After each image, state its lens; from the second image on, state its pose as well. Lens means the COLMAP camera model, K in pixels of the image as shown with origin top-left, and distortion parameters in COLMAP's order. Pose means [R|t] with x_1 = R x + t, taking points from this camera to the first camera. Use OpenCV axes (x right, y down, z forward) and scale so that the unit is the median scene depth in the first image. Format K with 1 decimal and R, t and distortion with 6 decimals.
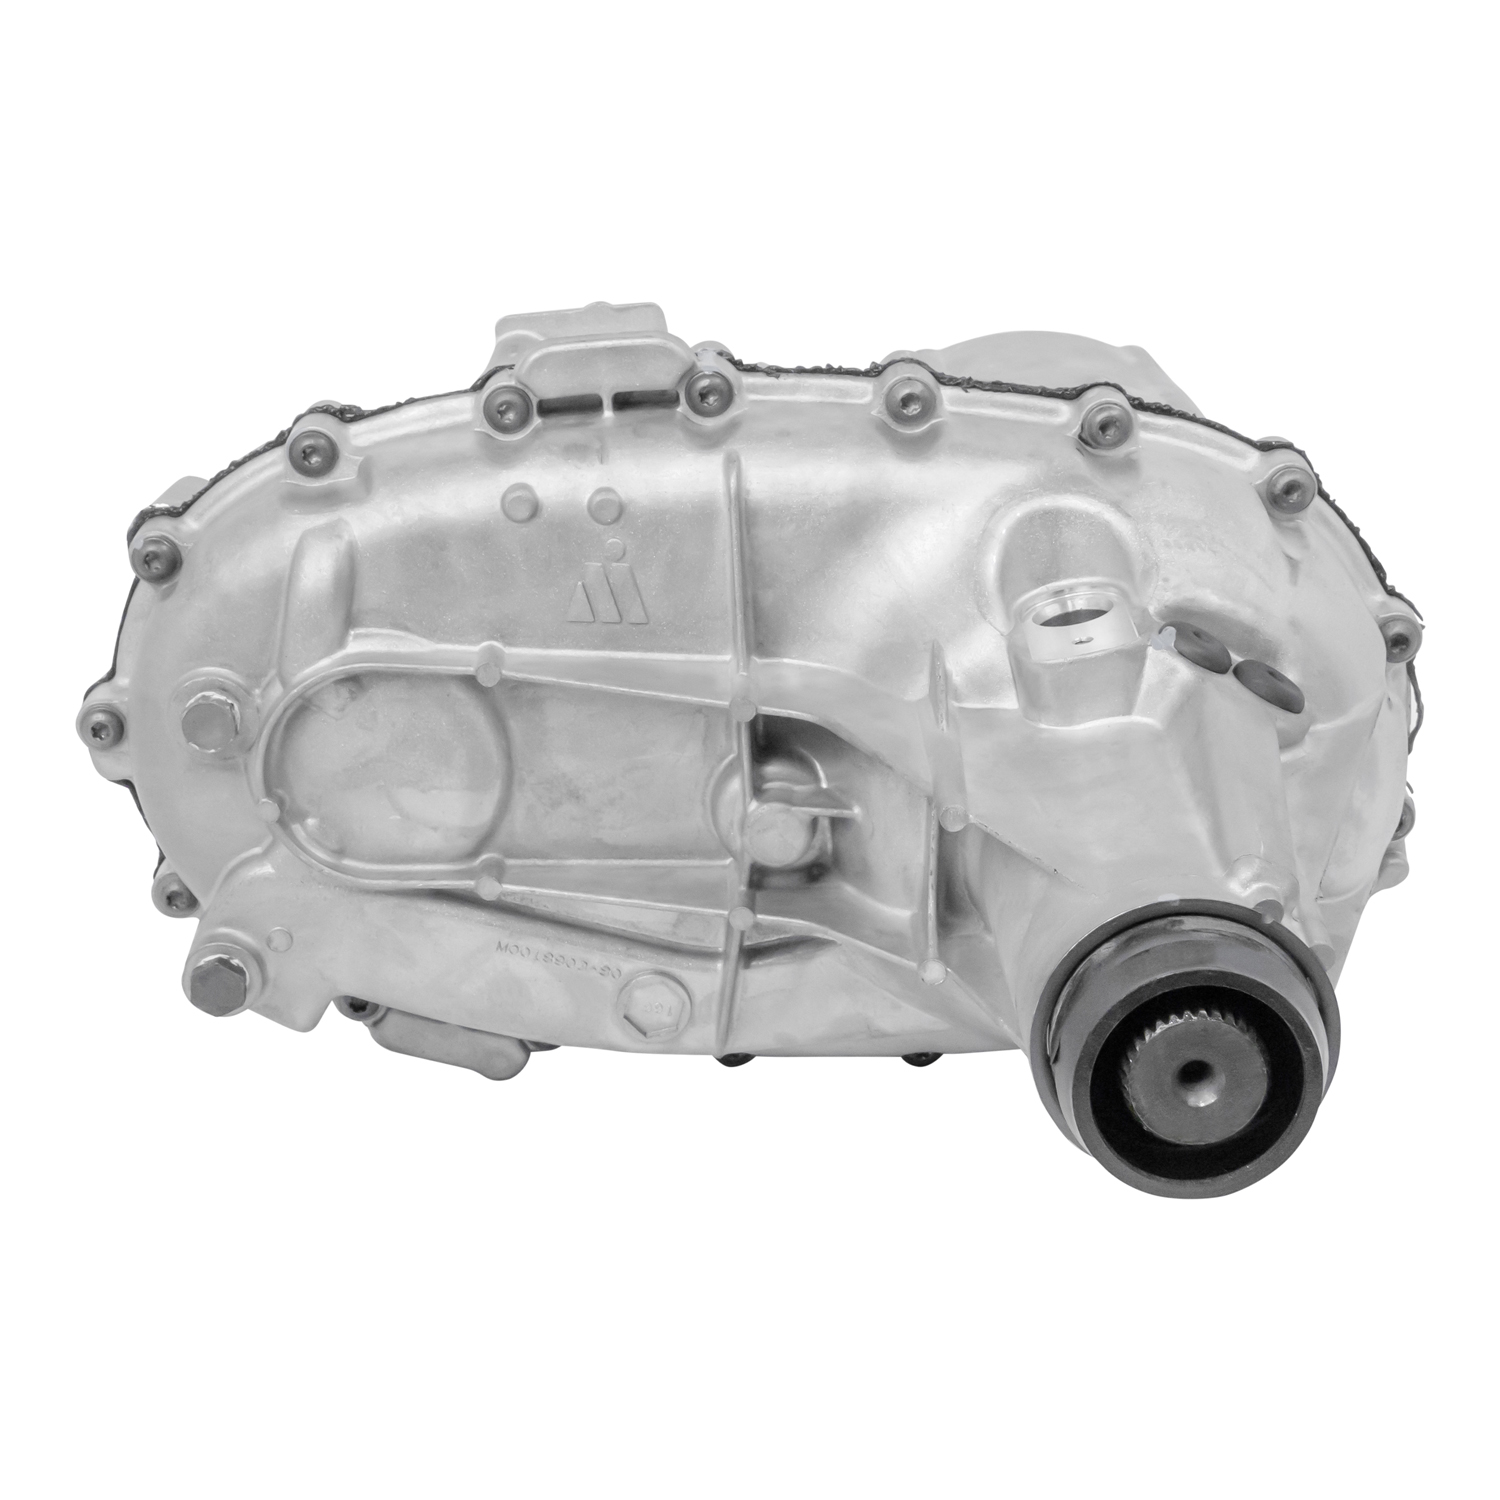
lens RADIAL K [[2071.9, 0, 750.0], [0, 2071.9, 750.0], [0, 0, 1]] dist [0.011106, 0.047385]
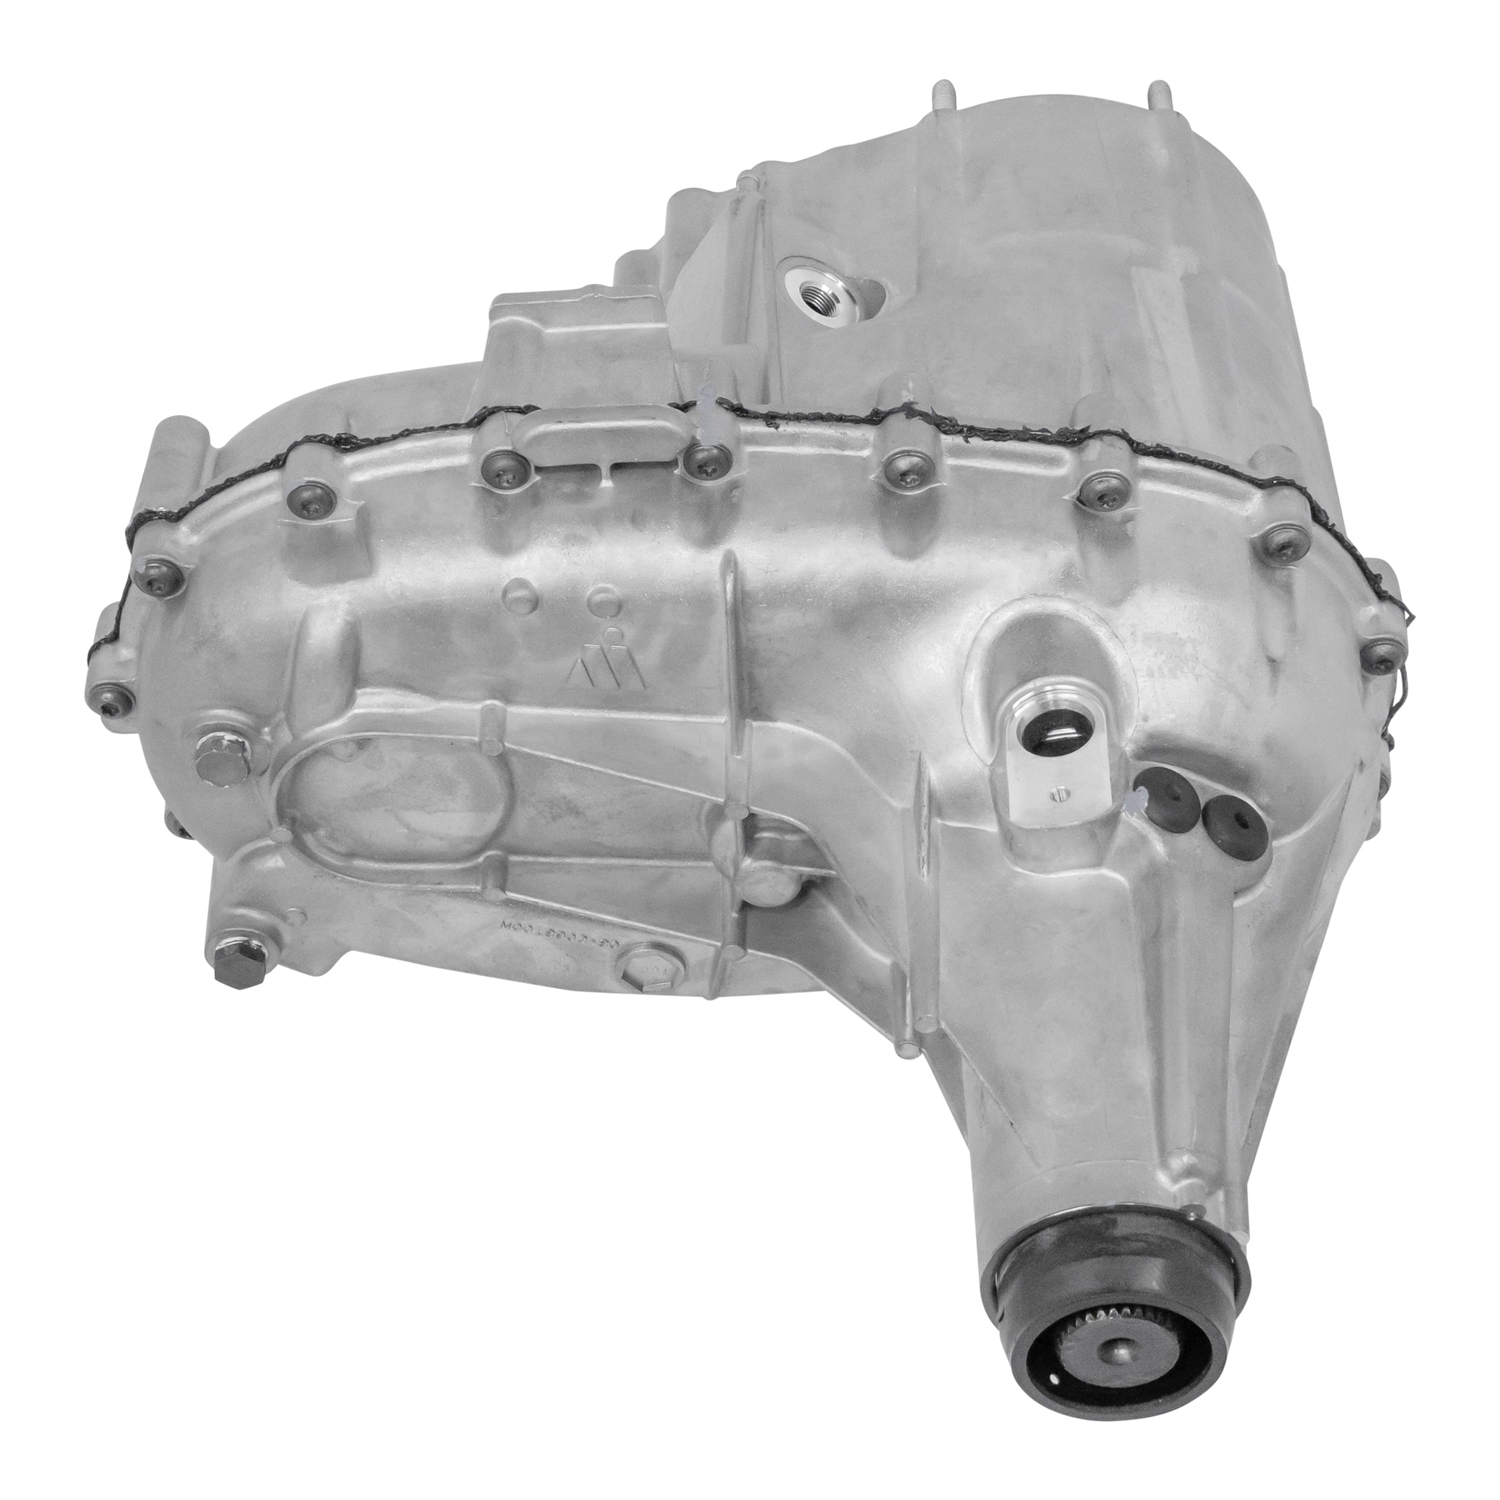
lens RADIAL K [[2241.1, 0, 750.0], [0, 2241.1, 750.0], [0, 0, 1]] dist [-0.003126, -0.000652]
pose [[0.999872, 0.015878, 0.001990, 0.000658], [-0.015790, 0.958669, 0.284084, -0.340347], [0.002603, -0.284079, 0.958797, -0.070985]]
